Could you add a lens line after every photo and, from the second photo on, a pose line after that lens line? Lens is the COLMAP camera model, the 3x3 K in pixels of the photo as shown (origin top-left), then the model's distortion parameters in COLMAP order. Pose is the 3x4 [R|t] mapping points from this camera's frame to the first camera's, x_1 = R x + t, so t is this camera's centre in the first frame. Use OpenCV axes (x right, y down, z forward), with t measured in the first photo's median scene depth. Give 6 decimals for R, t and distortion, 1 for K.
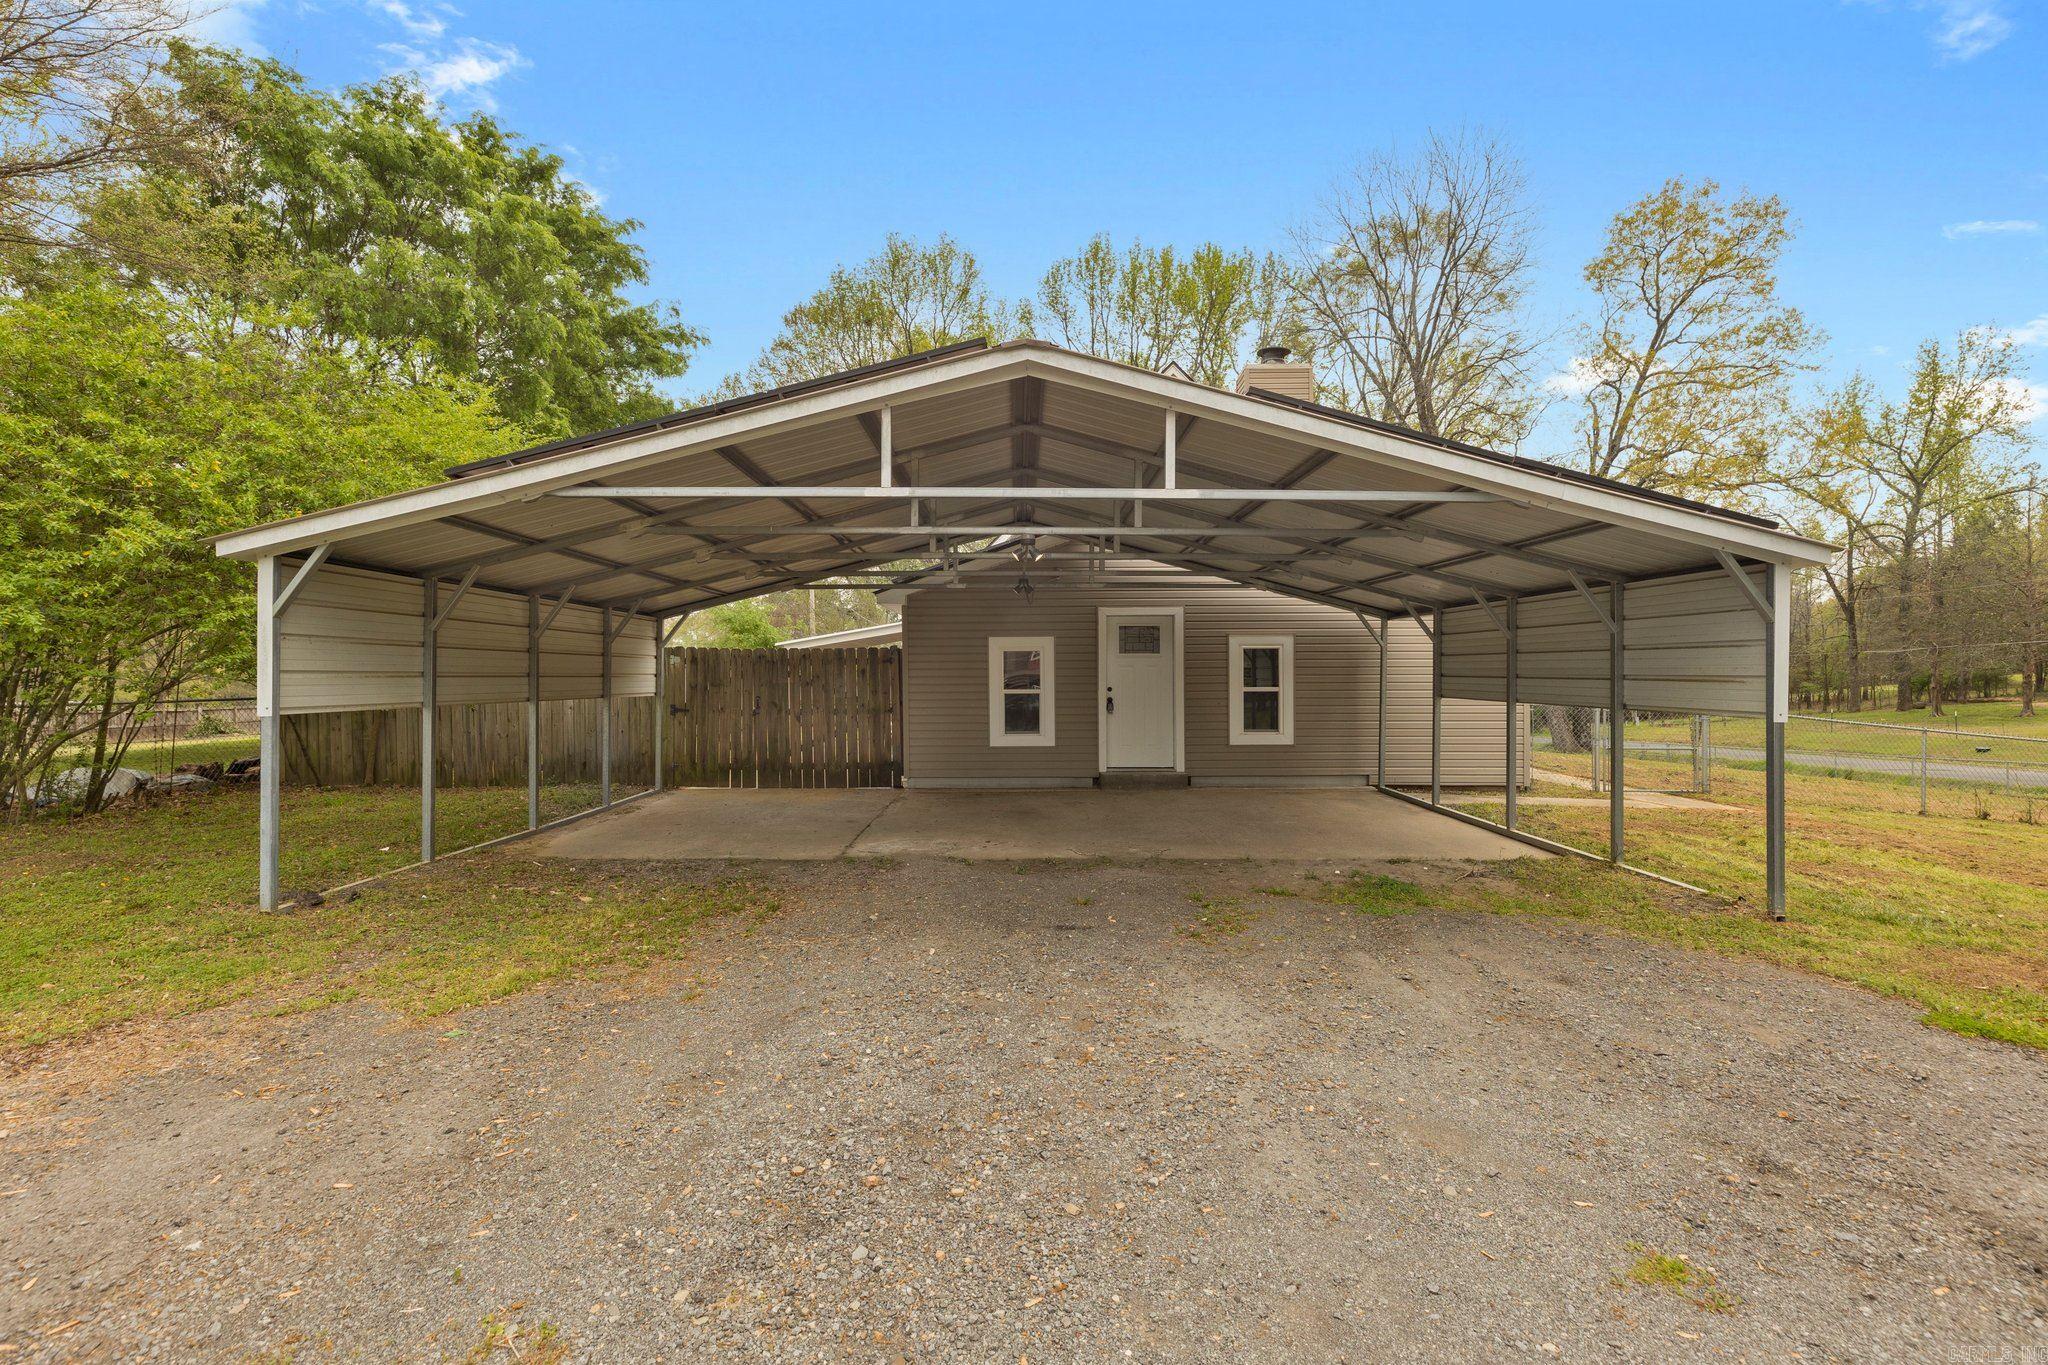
lens RADIAL K [[927.3, 0, 1024.9], [0, 927.3, 673.2], [0, 0, 1]] dist [0.008586, -0.000004]
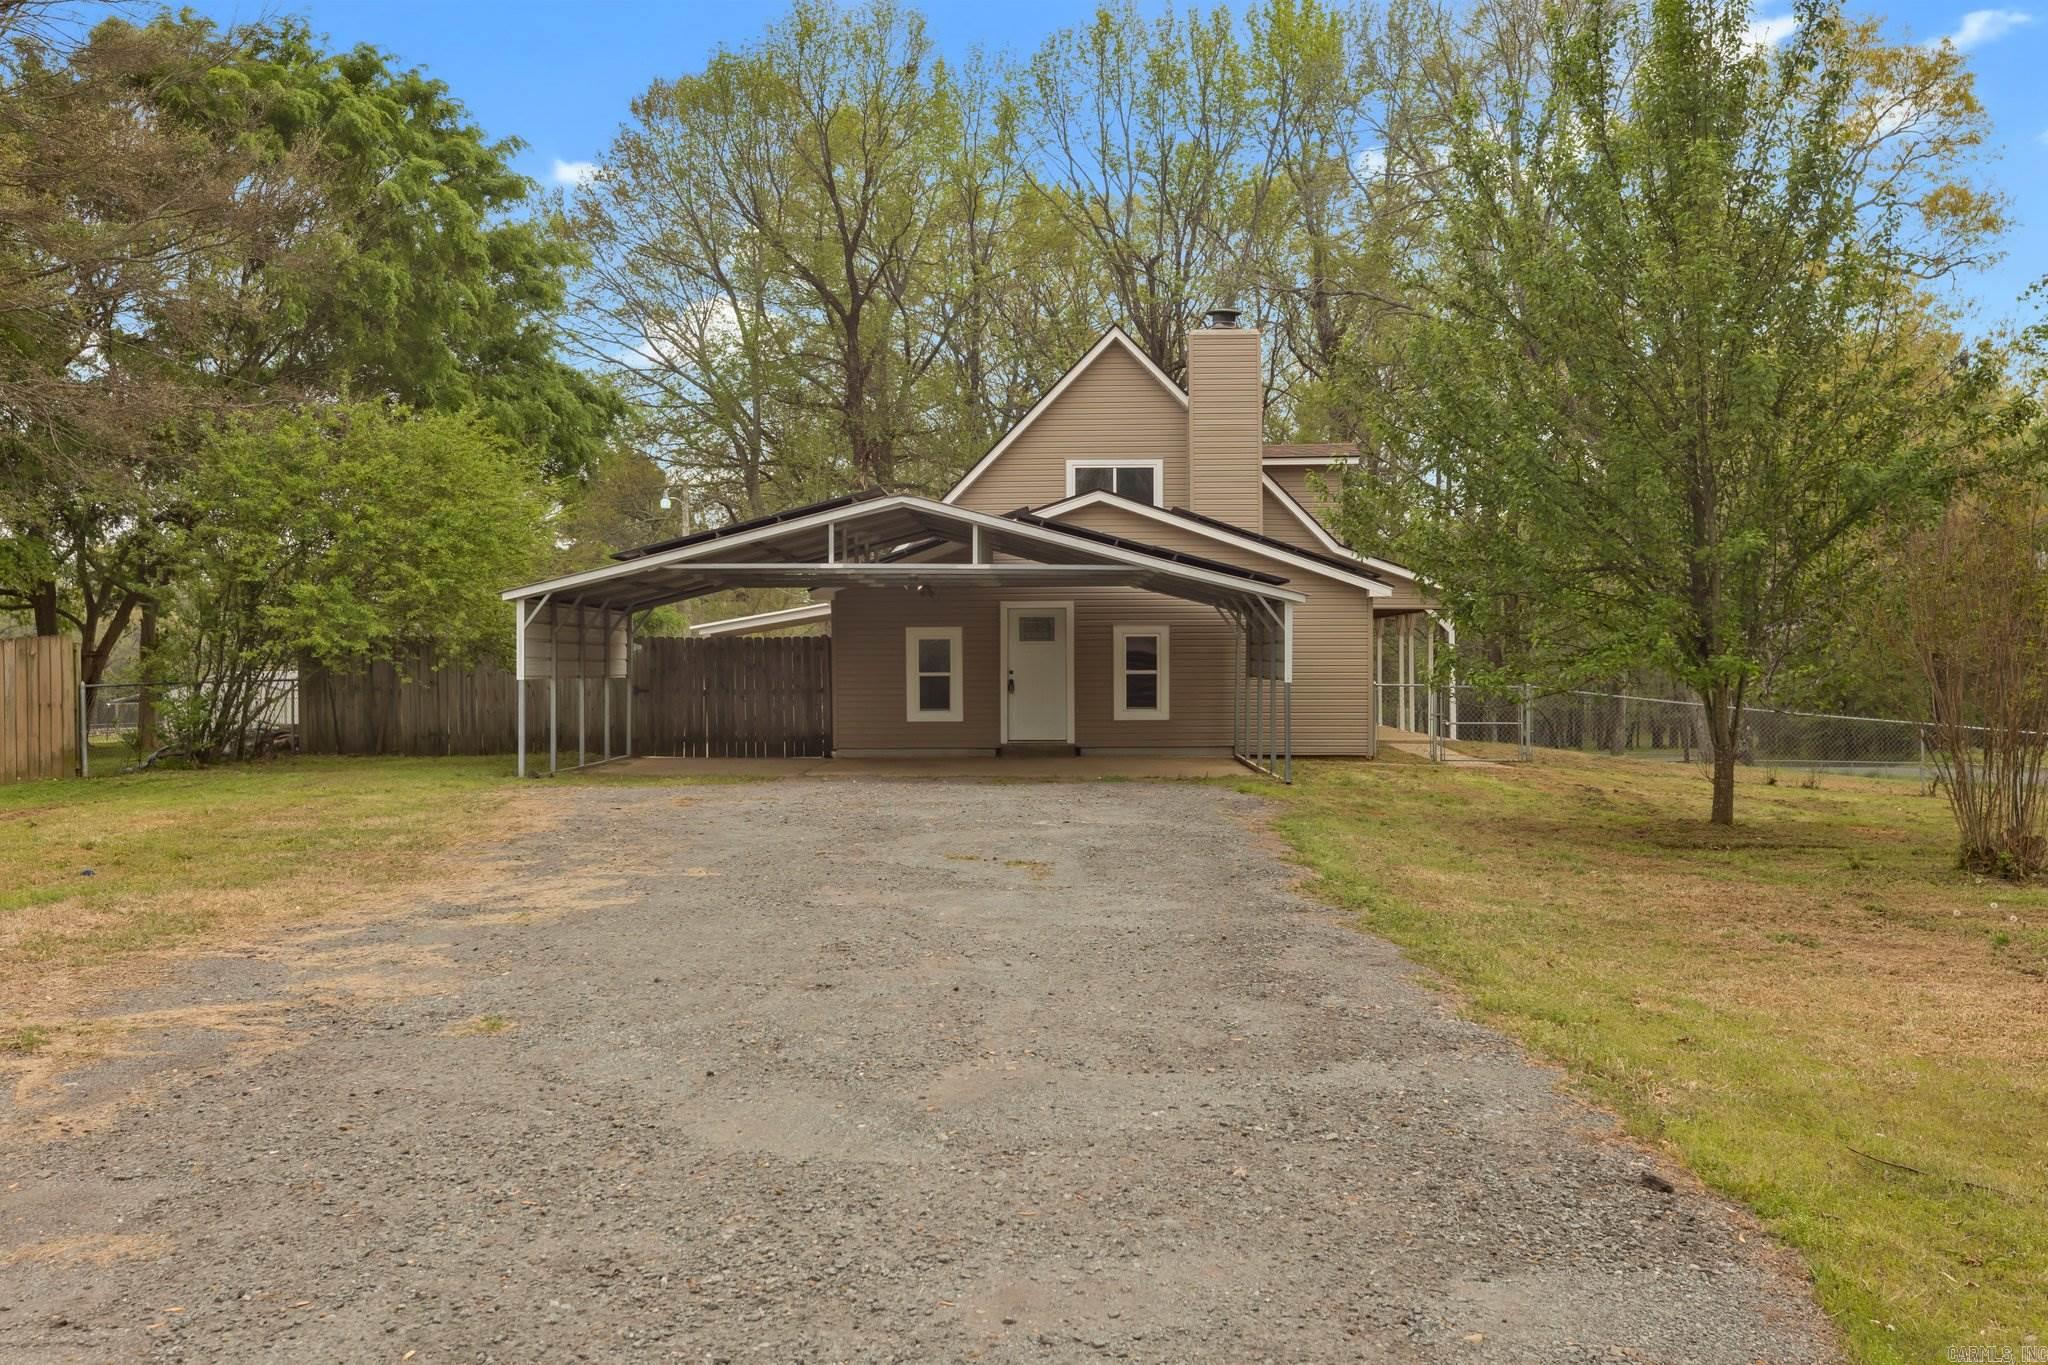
lens RADIAL K [[1935.8, 0, 1031.2], [0, 1935.8, 696.1], [0, 0, 1]] dist [0.003022, 0.004563]
pose [[0.999870, -0.001375, -0.016057, 0.156051], [0.001790, 0.999664, 0.025852, -0.015568], [0.016016, -0.025877, 0.999537, -1.413465]]
